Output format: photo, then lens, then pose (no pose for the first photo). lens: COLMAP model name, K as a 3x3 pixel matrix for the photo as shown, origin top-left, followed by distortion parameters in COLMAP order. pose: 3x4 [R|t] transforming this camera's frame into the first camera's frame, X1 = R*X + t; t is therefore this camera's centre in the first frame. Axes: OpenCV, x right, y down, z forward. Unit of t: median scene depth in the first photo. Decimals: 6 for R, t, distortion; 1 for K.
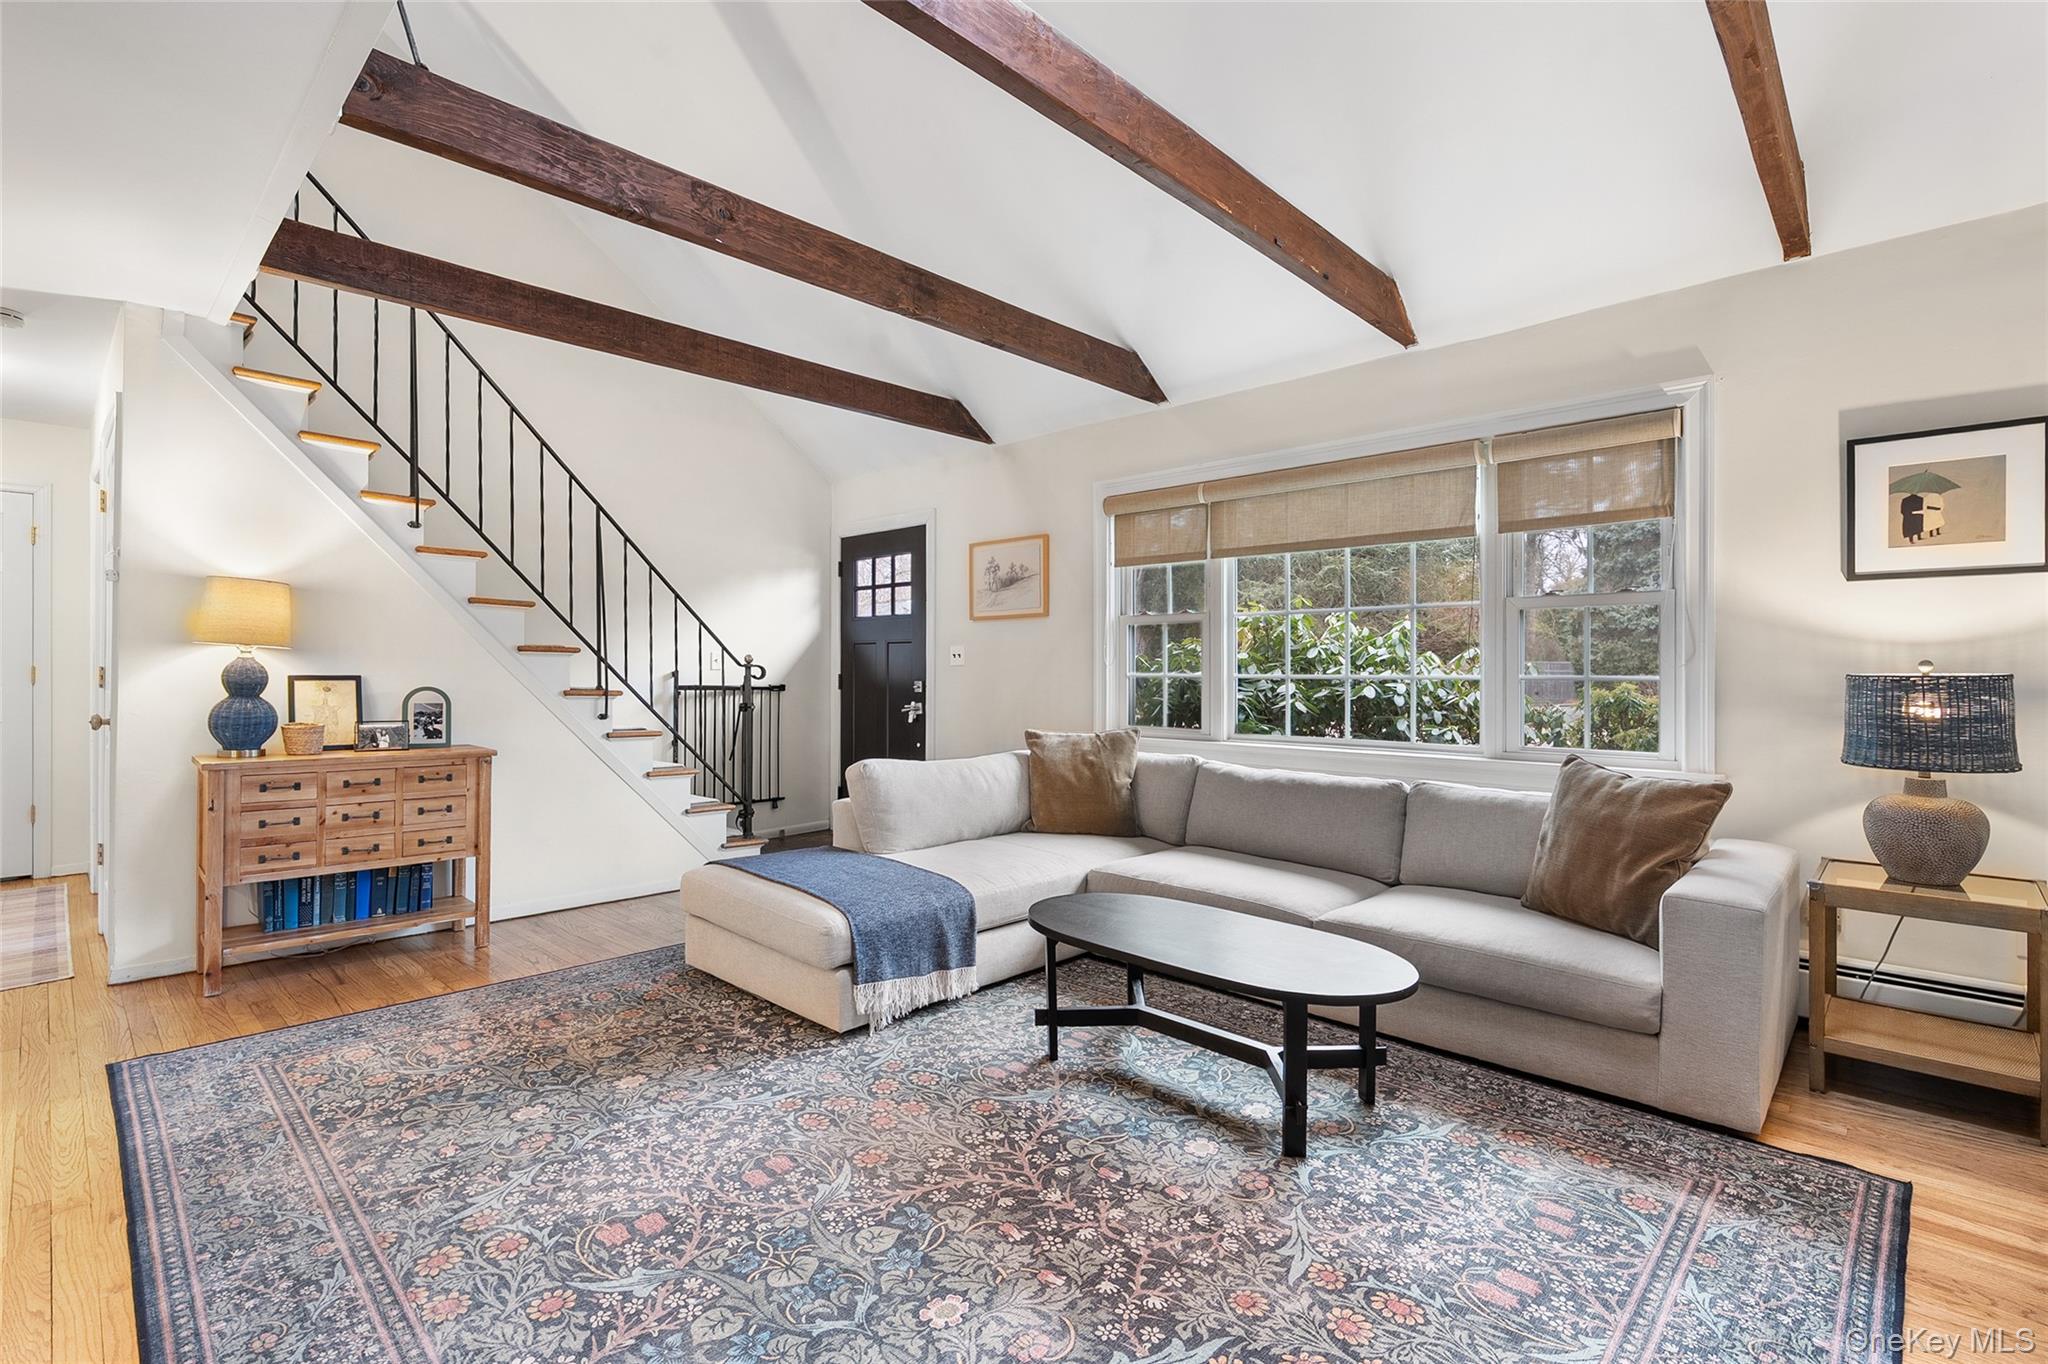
lens RADIAL K [[937.8, 0, 1022.7], [0, 937.8, 672.9], [0, 0, 1]] dist [-0.012426, 0.004500]
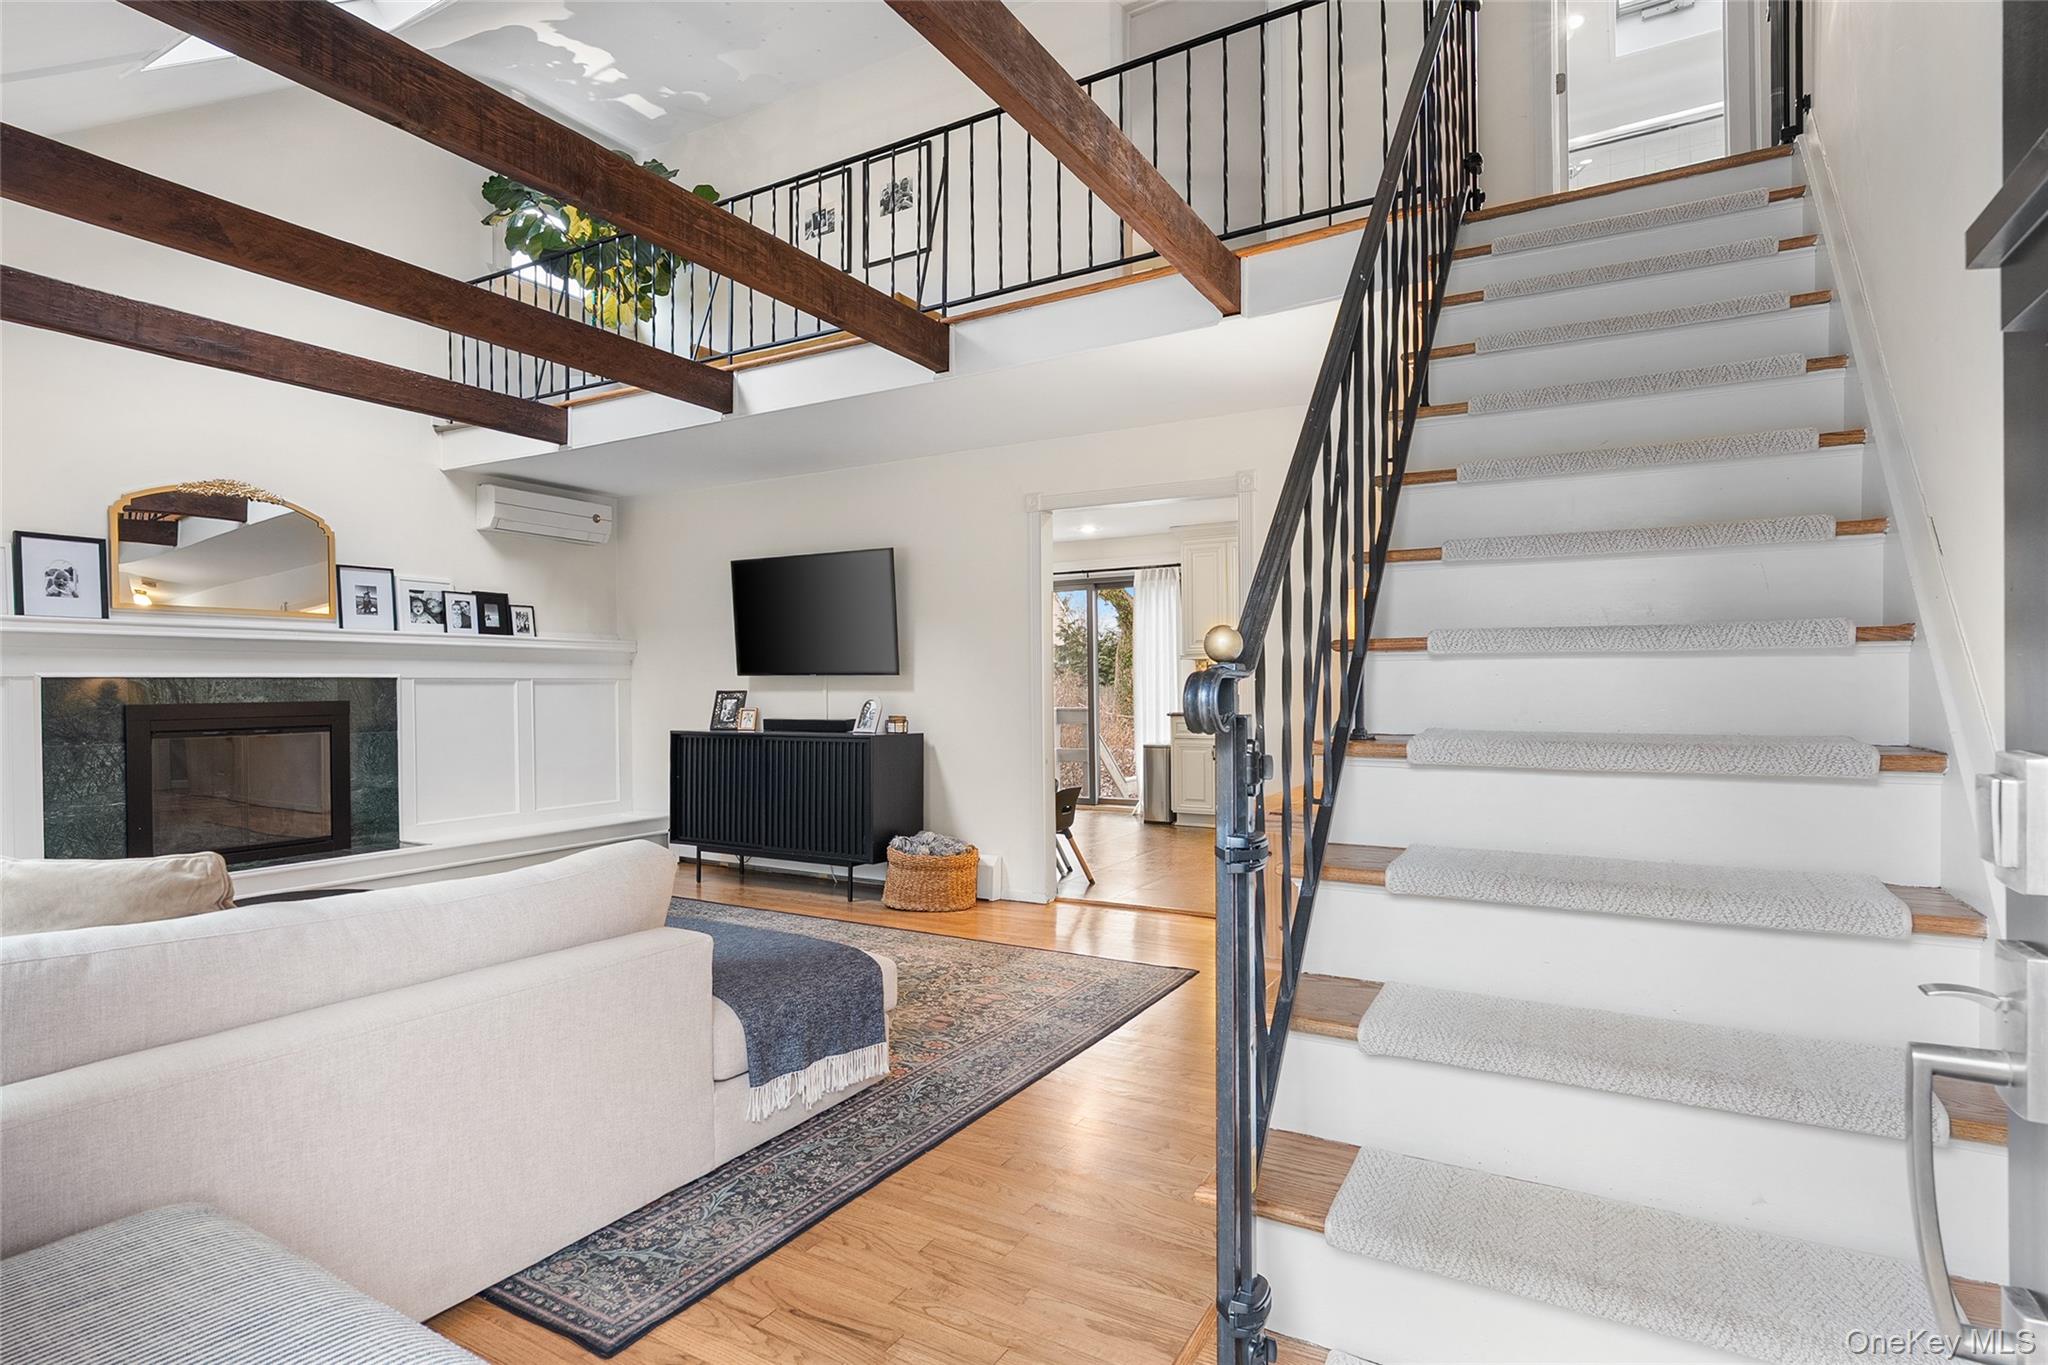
lens RADIAL K [[1035.3, 0, 1012.2], [0, 1035.3, 688.2], [0, 0, 1]] dist [-0.008632, 0.002846]
pose [[-0.974315, 0.006628, -0.225094, -0.411369], [0.006872, 0.999976, -0.000299, -0.007177], [0.225086, -0.001838, -0.974337, 2.805276]]
